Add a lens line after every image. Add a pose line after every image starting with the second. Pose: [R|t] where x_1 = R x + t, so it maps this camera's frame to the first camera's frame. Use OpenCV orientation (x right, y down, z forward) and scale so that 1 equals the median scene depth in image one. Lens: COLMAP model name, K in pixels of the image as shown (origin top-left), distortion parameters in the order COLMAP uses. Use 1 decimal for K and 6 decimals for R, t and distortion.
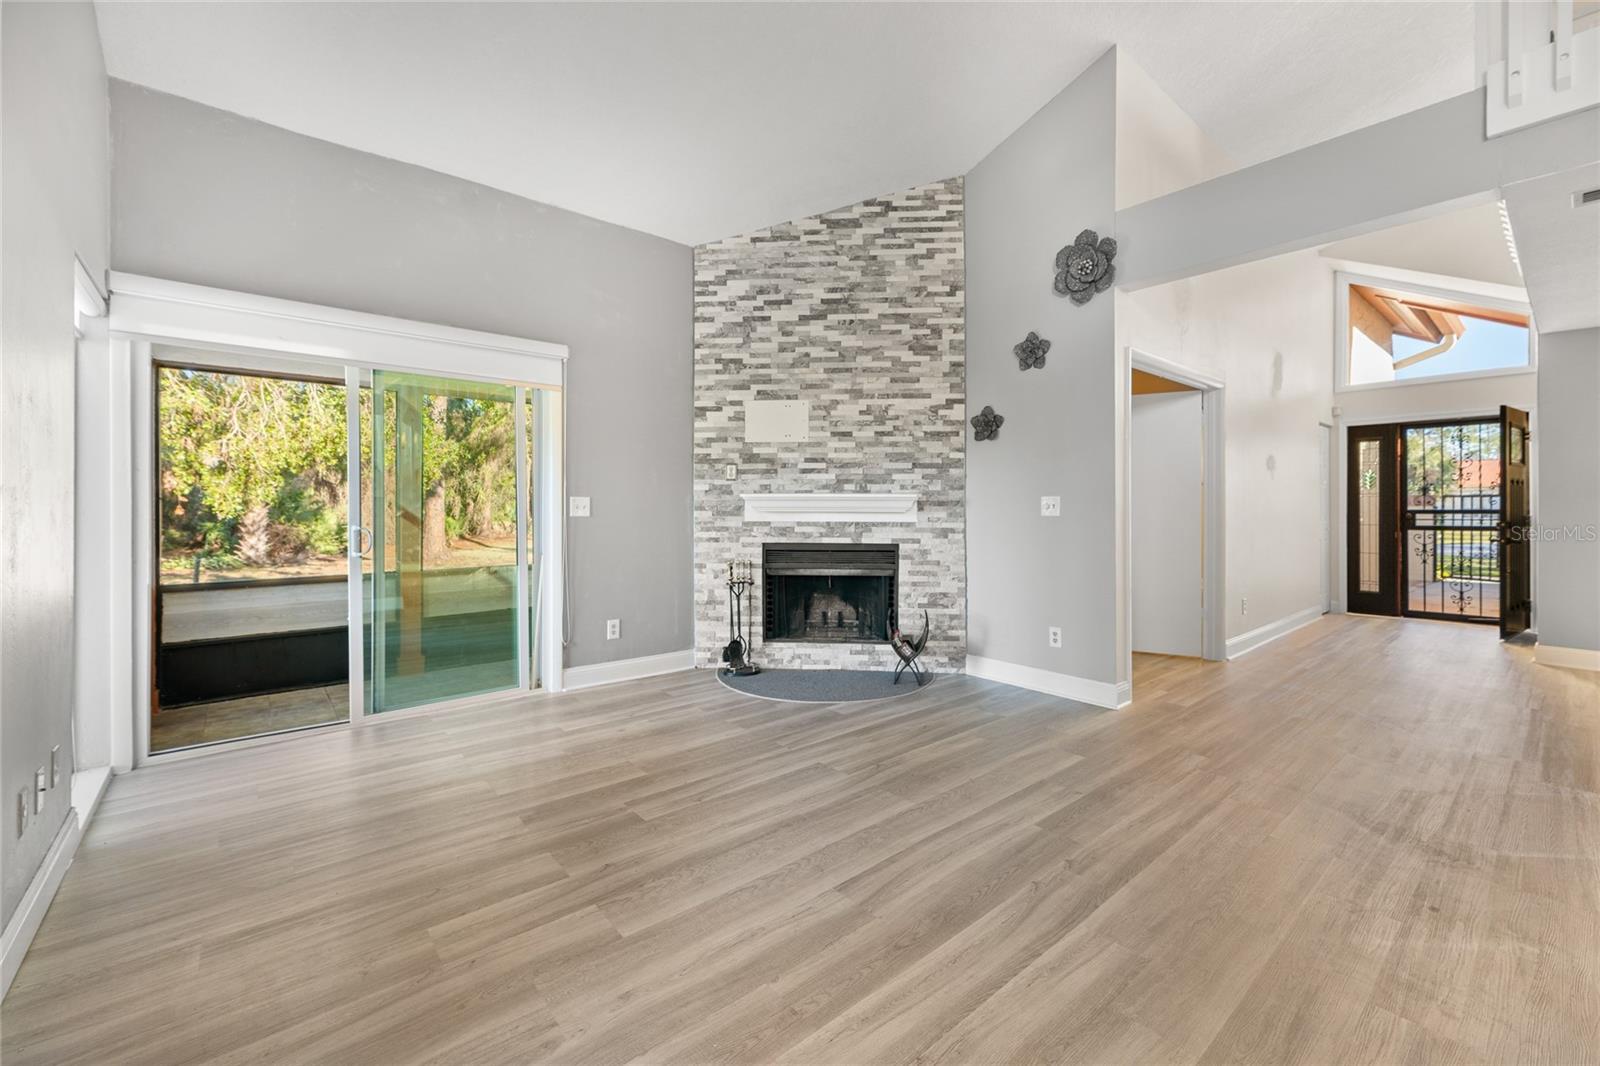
lens RADIAL K [[655.1, 0, 803.1], [0, 655.1, 507.7], [0, 0, 1]] dist [0.001450, 0.000103]
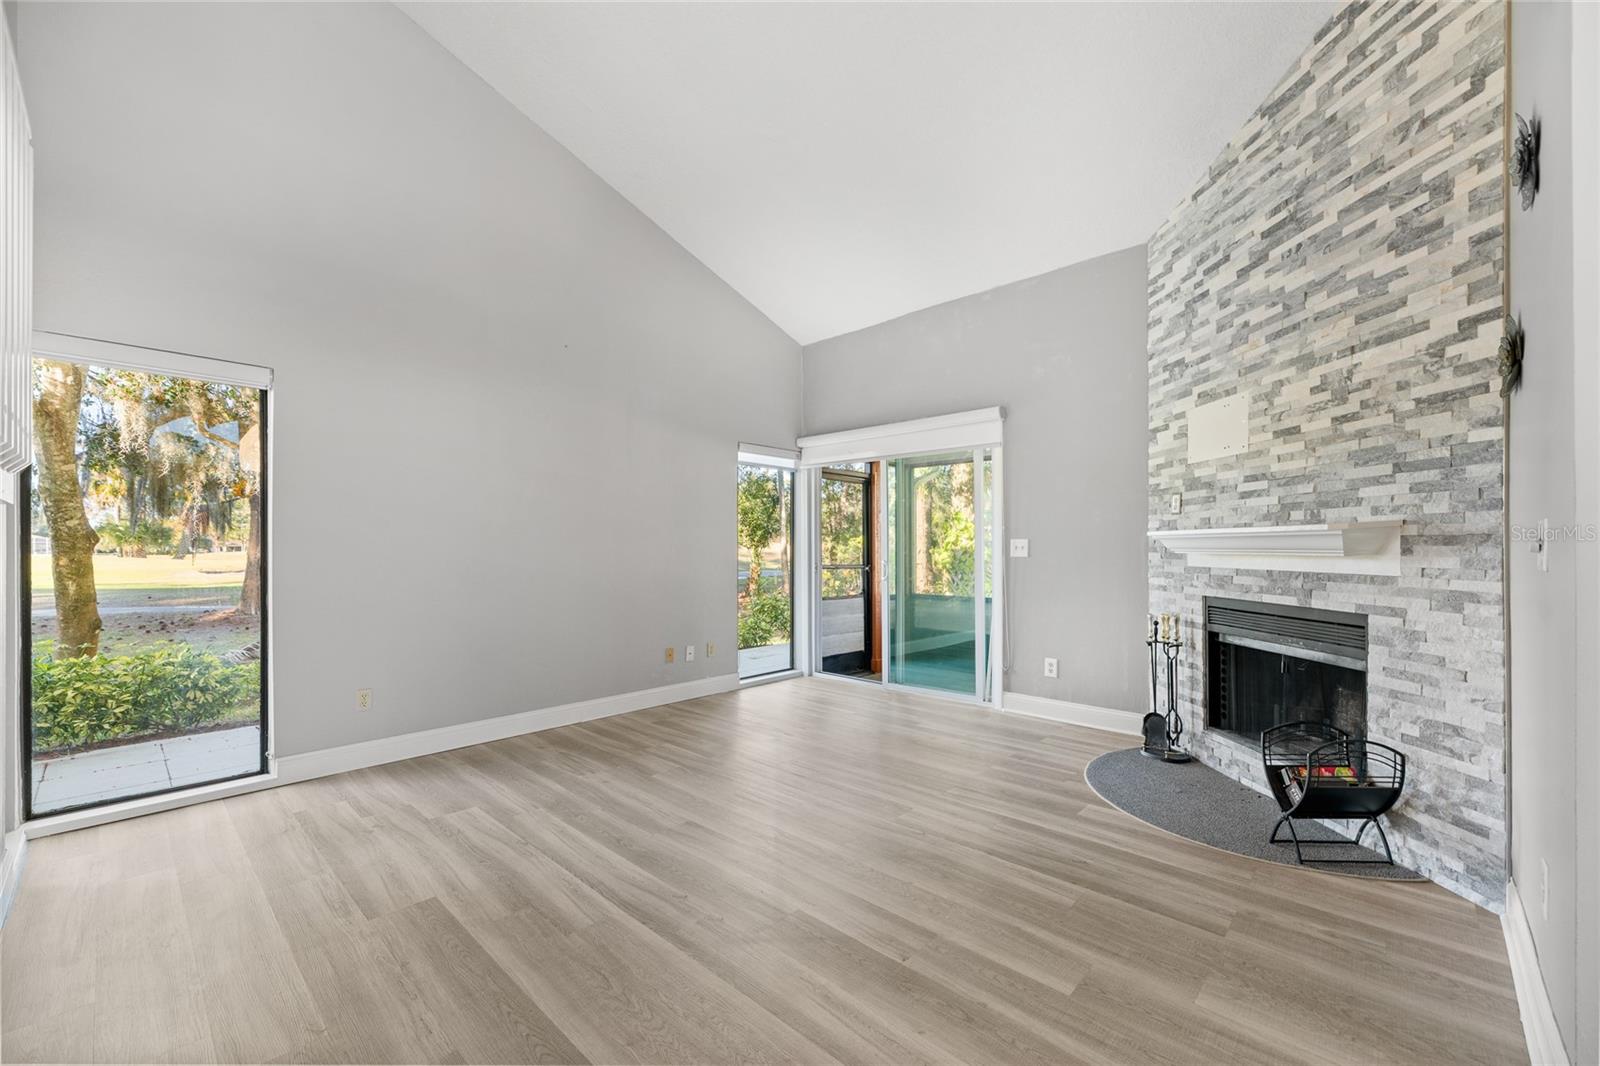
lens RADIAL K [[645.4, 0, 803.0], [0, 645.4, 550.0], [0, 0, 1]] dist [0.000828, 0.000335]
pose [[0.117615, 0.001587, -0.993058, 0.624252], [0.001287, 0.999998, 0.001750, -0.000313], [0.993058, -0.001484, 0.117613, 0.466143]]
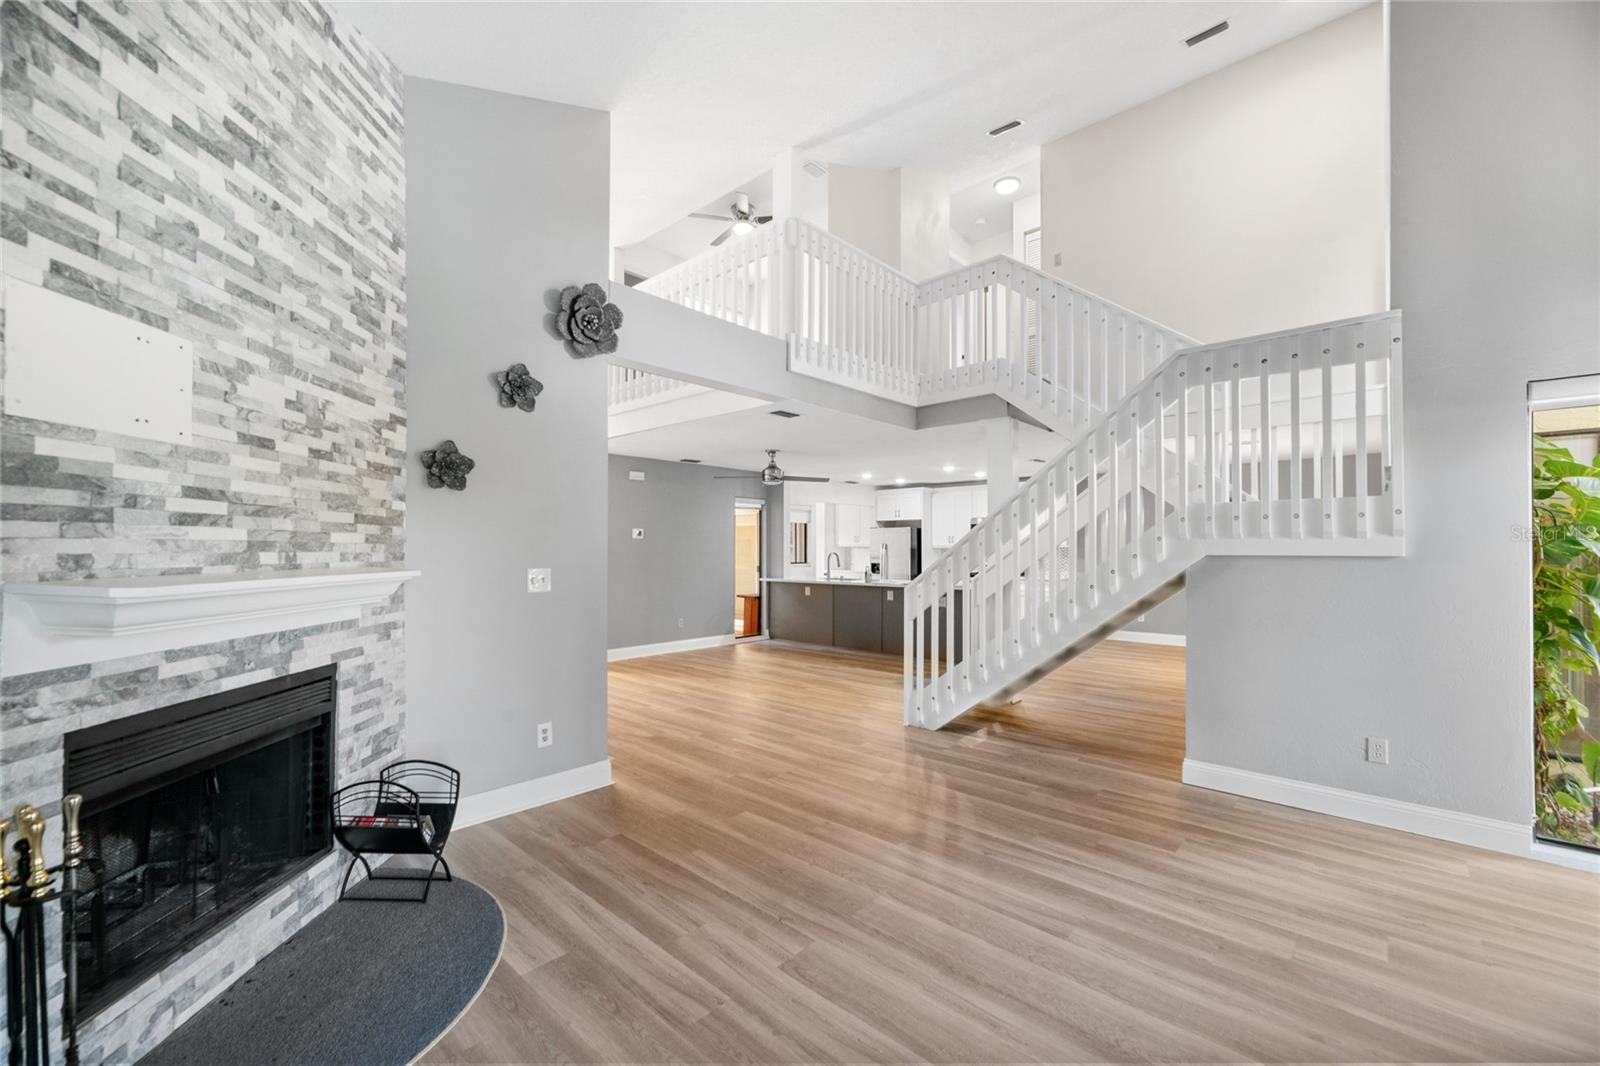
lens RADIAL K [[649.7, 0, 800.3], [0, 649.7, 542.0], [0, 0, 1]] dist [-0.001222, -0.000107]
pose [[-0.124826, 0.007884, 0.992147, -0.433368], [-0.000379, 0.999968, -0.007994, -0.039455], [-0.992179, -0.001374, -0.124819, 0.686580]]
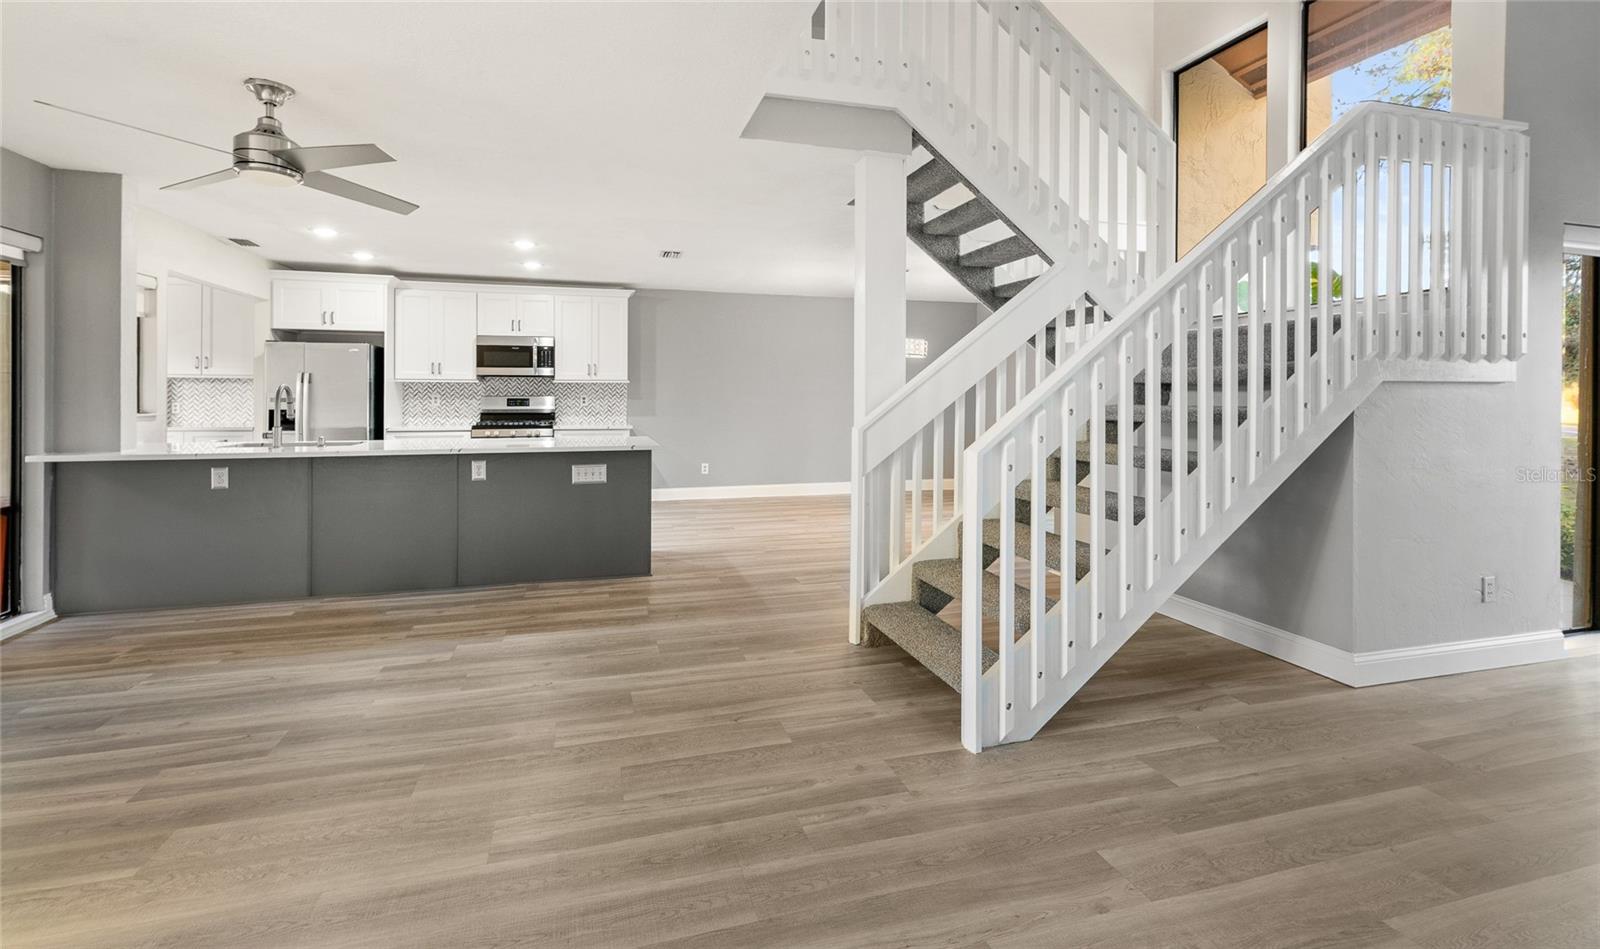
lens RADIAL K [[693.3, 0, 790.3], [0, 693.3, 395.3], [0, 0, 1]] dist [0.002465, 0.000282]
pose [[-0.911800, -0.006406, 0.410585, 0.514525], [-0.006172, 0.999979, 0.001894, -0.015520], [-0.410589, -0.000807, -0.911820, 0.911878]]
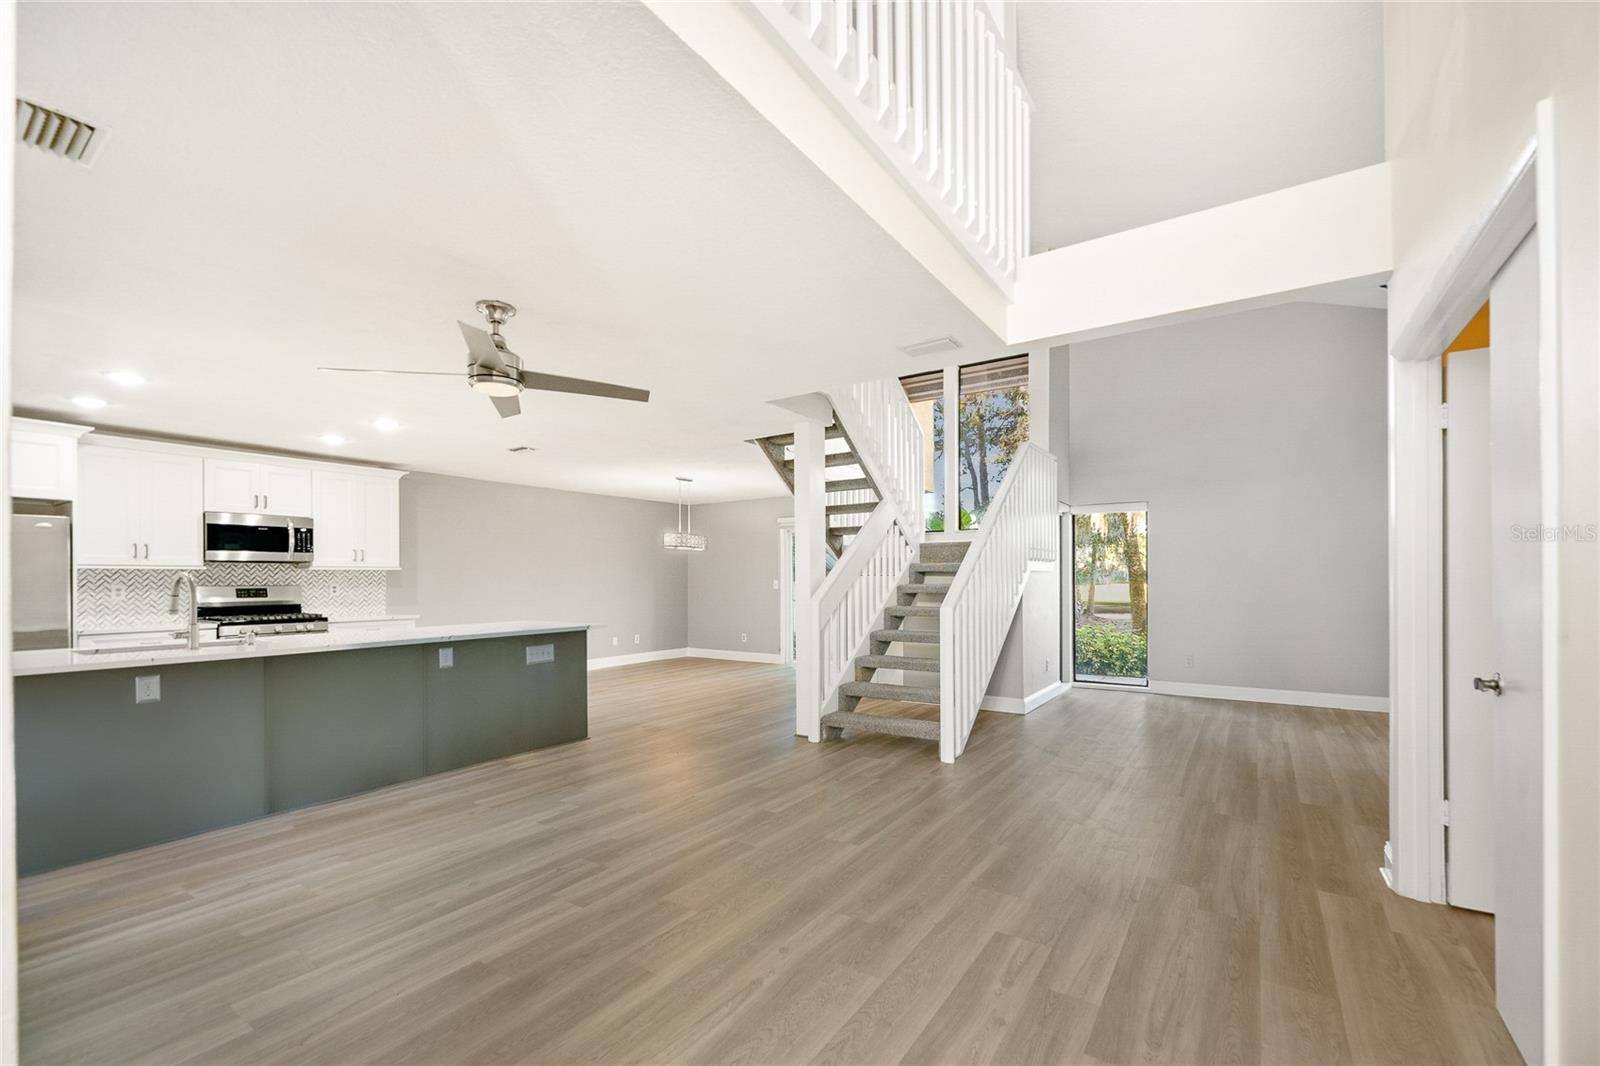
lens RADIAL K [[664.2, 0, 822.7], [0, 664.2, 578.5], [0, 0, 1]] dist [-0.000425, -0.000165]
pose [[-0.957736, 0.002659, -0.287637, 1.049825], [0.003361, 0.999992, -0.001946, -0.014552], [0.287630, -0.002831, -0.957738, 1.247266]]
